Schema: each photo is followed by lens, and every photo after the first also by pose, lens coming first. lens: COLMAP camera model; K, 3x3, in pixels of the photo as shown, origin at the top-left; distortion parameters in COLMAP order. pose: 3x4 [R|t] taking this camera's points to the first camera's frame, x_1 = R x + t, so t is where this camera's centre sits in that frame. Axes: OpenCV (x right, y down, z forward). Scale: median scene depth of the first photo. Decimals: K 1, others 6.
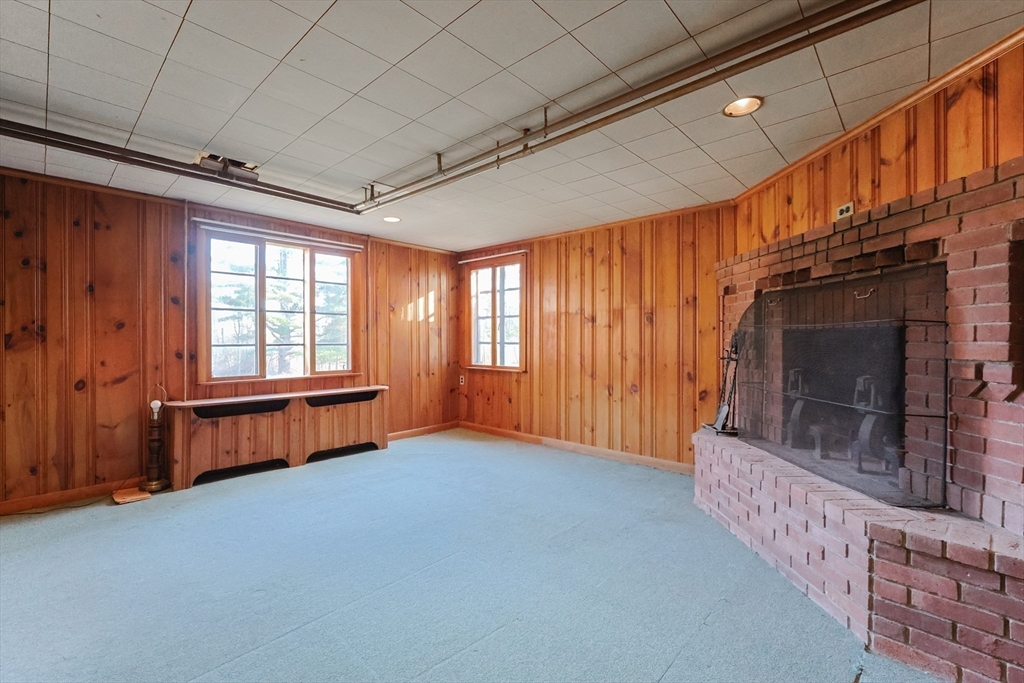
lens RADIAL K [[440.2, 0, 513.5], [0, 440.2, 336.3], [0, 0, 1]] dist [-0.002325, 0.000210]
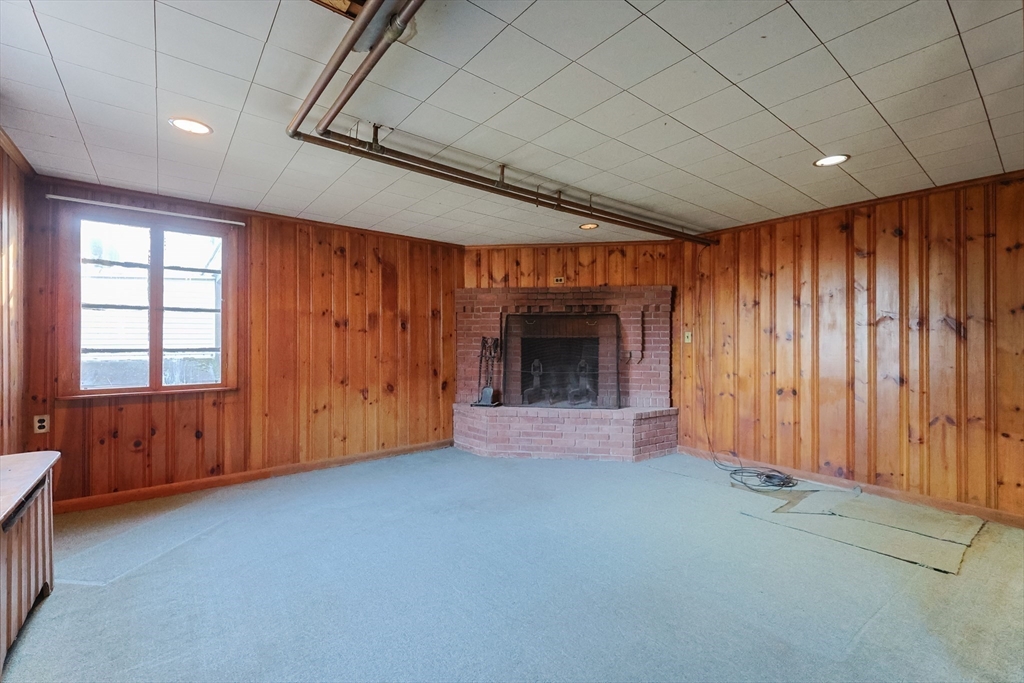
lens RADIAL K [[440.2, 0, 513.5], [0, 440.2, 336.3], [0, 0, 1]] dist [-0.002325, 0.000210]
pose [[0.153656, 0.009628, 0.988077, -0.948272], [-0.006472, 0.999941, -0.008737, -0.004946], [-0.988103, -0.005052, 0.153710, 0.656381]]
